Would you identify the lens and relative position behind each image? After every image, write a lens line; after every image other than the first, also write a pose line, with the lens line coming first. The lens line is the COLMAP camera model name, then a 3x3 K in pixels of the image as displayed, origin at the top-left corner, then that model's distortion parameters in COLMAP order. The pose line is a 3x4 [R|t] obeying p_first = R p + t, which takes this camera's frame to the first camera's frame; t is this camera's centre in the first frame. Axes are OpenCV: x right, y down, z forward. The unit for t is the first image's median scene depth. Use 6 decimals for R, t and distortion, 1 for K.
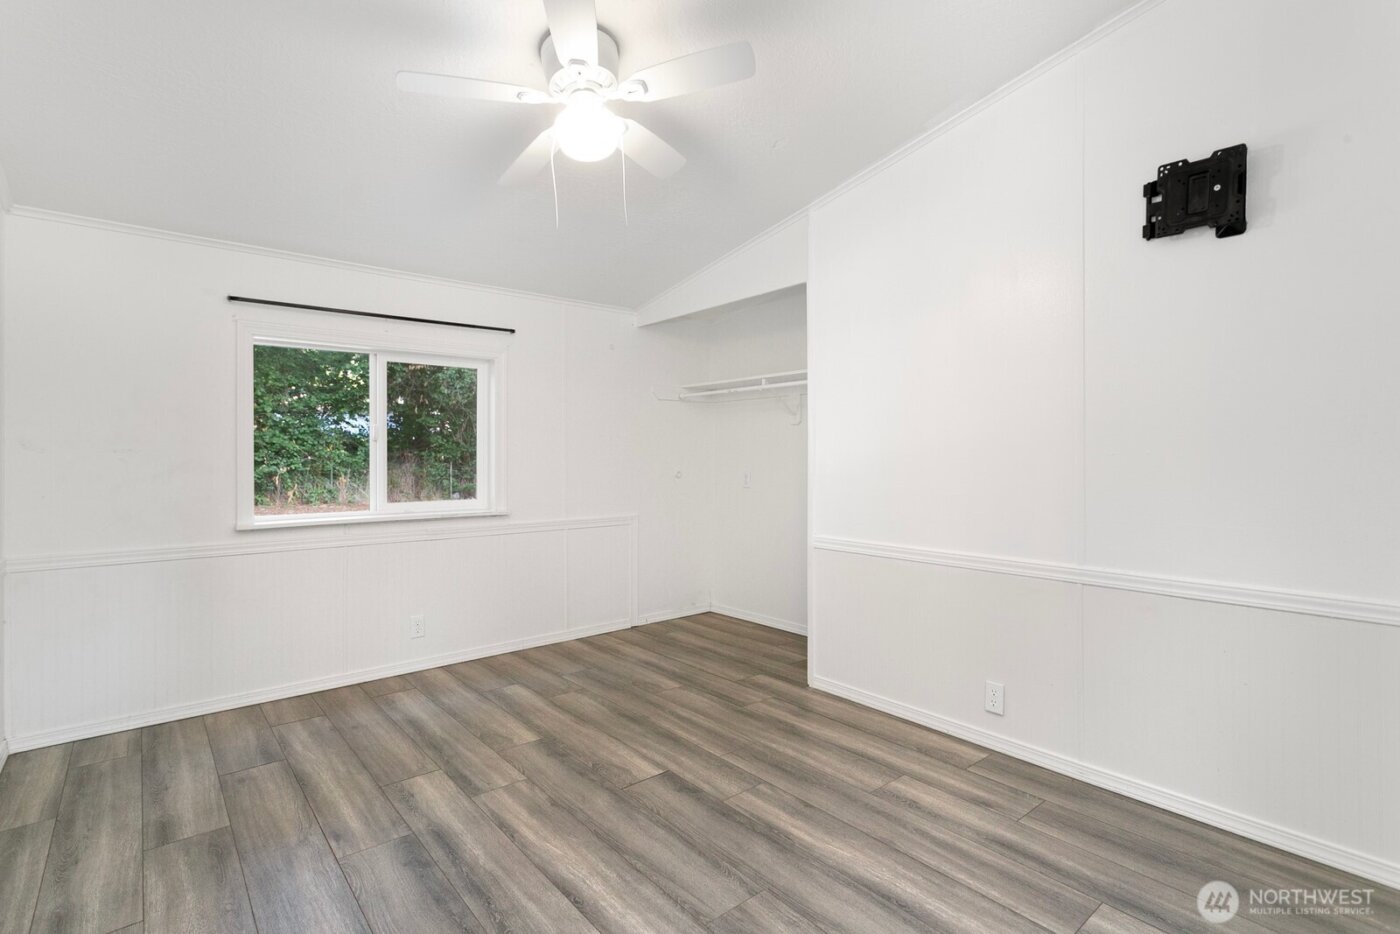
lens RADIAL K [[666.9, 0, 694.1], [0, 666.9, 454.8], [0, 0, 1]] dist [0.002039, 0.000217]
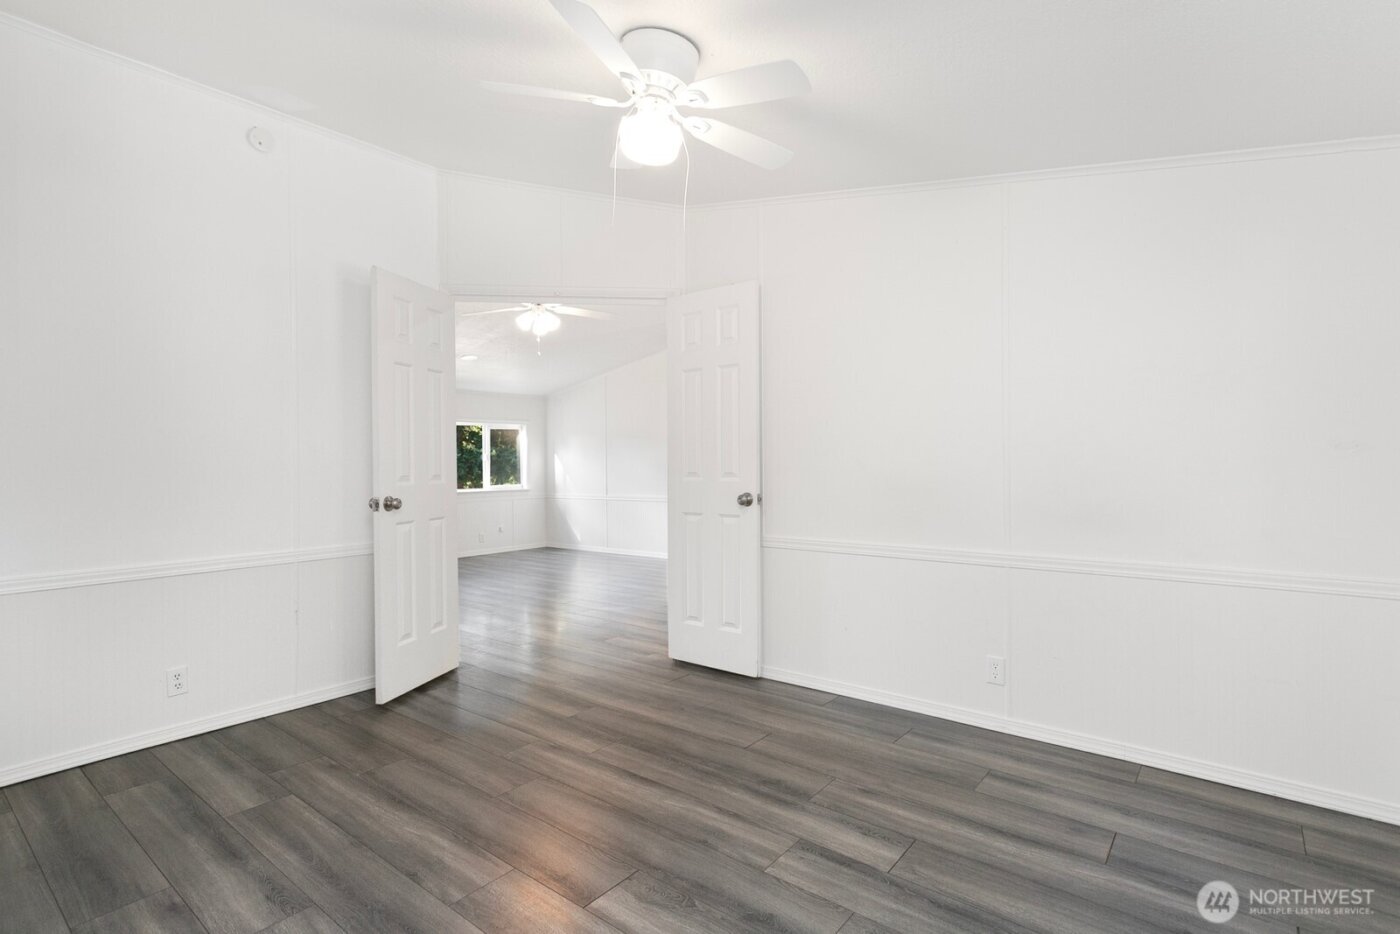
lens RADIAL K [[666.9, 0, 694.1], [0, 666.9, 454.8], [0, 0, 1]] dist [0.002039, 0.000217]
pose [[-0.979911, 0.010292, -0.199169, -0.019680], [0.013617, 0.999790, -0.015330, 0.004336], [0.198969, -0.017734, -0.979845, 2.009484]]
